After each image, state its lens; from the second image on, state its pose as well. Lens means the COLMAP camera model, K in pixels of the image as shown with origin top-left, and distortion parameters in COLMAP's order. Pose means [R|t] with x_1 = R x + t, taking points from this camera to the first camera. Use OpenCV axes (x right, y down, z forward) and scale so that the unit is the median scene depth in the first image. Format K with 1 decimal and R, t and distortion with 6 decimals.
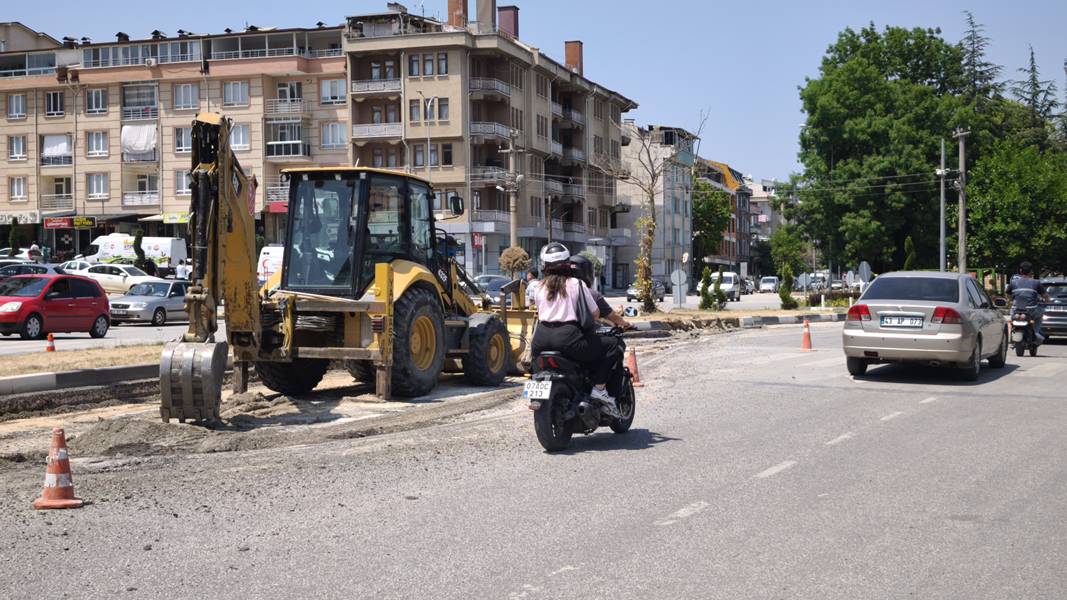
lens RADIAL K [[1473.3, 0, 531.0], [0, 1473.3, 269.3], [0, 0, 1]] dist [0.215628, -1.089438]
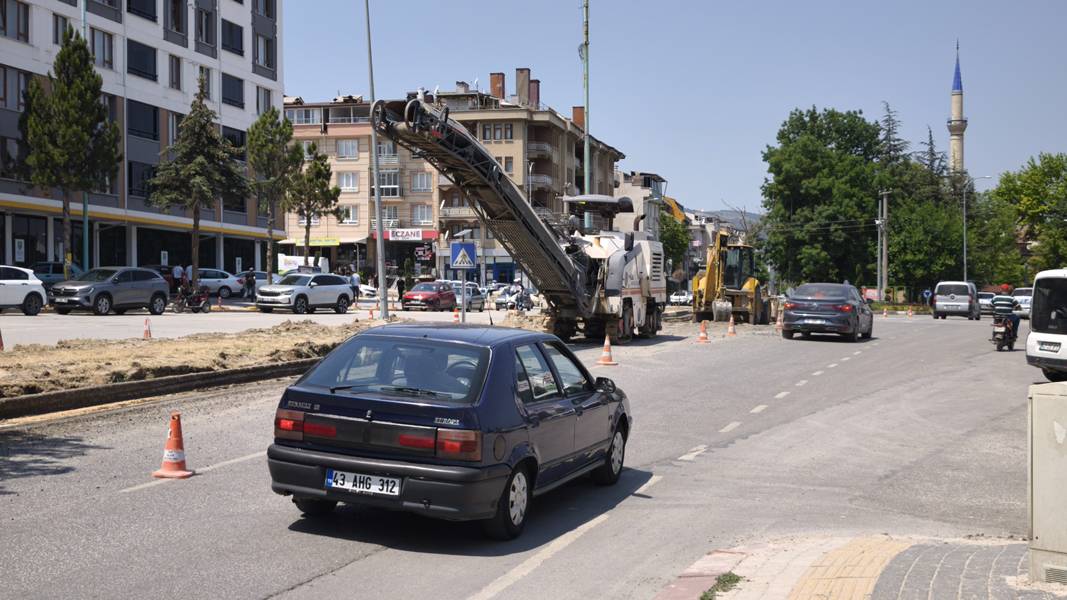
lens RADIAL K [[1491.4, 0, 533.5], [0, 1491.4, 300.0], [0, 0, 1]] dist [0.172750, -0.540491]
pose [[0.996251, 0.009840, 0.085947, -0.153743], [-0.010702, 0.999897, 0.009571, 0.002939], [-0.085844, -0.010455, 0.996254, -0.376215]]
